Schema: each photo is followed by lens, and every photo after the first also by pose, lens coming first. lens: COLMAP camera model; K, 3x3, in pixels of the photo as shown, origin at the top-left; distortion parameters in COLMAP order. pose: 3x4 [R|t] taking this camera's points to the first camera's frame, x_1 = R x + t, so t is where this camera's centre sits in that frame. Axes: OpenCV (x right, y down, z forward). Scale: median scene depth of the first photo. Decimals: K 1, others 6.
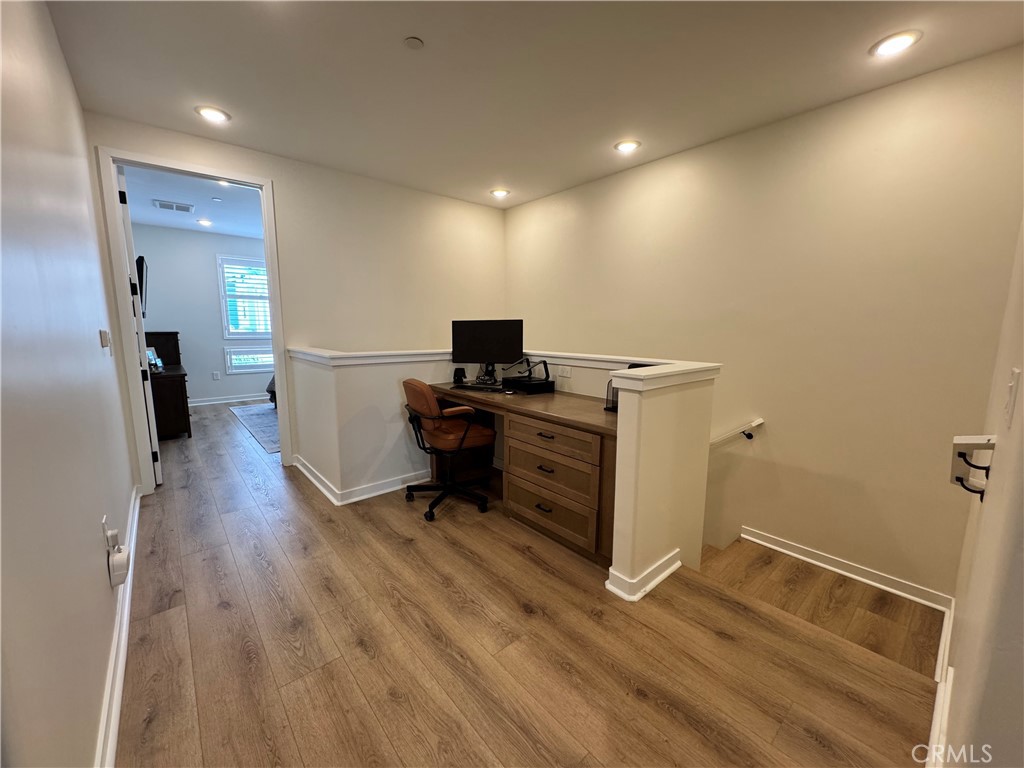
lens RADIAL K [[408.3, 0, 511.6], [0, 408.3, 384.7], [0, 0, 1]] dist [-0.001624, -0.000388]
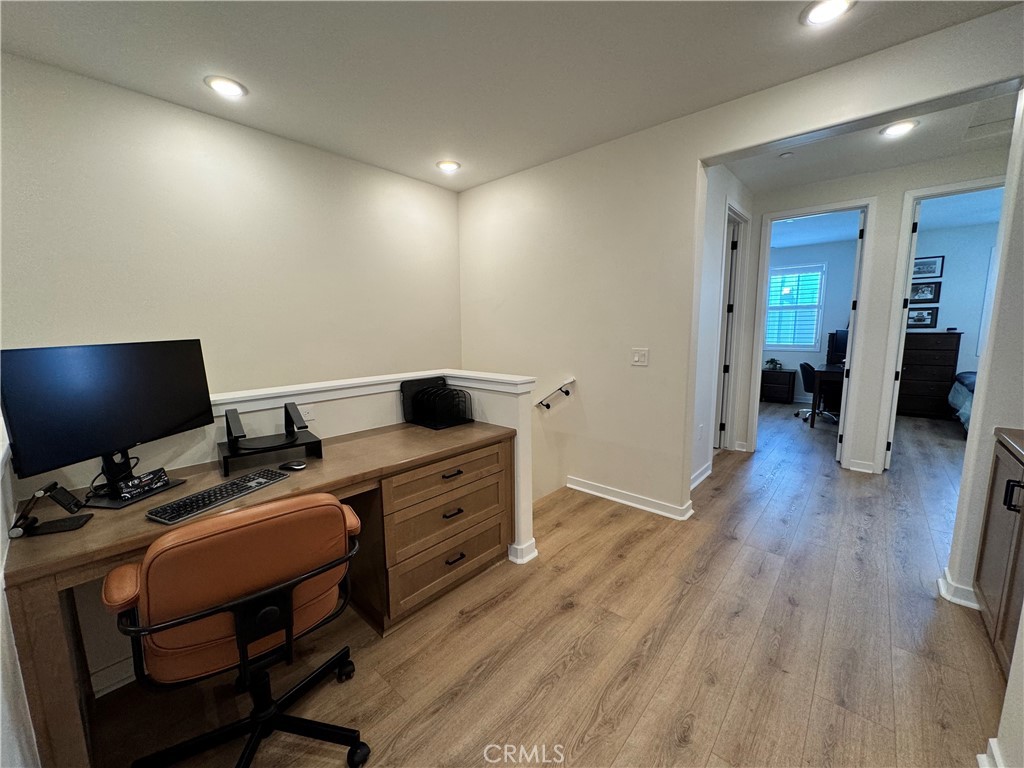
lens RADIAL K [[408.3, 0, 511.6], [0, 408.3, 384.7], [0, 0, 1]] dist [-0.001624, -0.000388]
pose [[-0.135530, -0.142550, 0.980465, -0.895329], [0.152006, 0.974888, 0.162751, -0.213707], [-0.979043, 0.171094, -0.110458, 1.146300]]
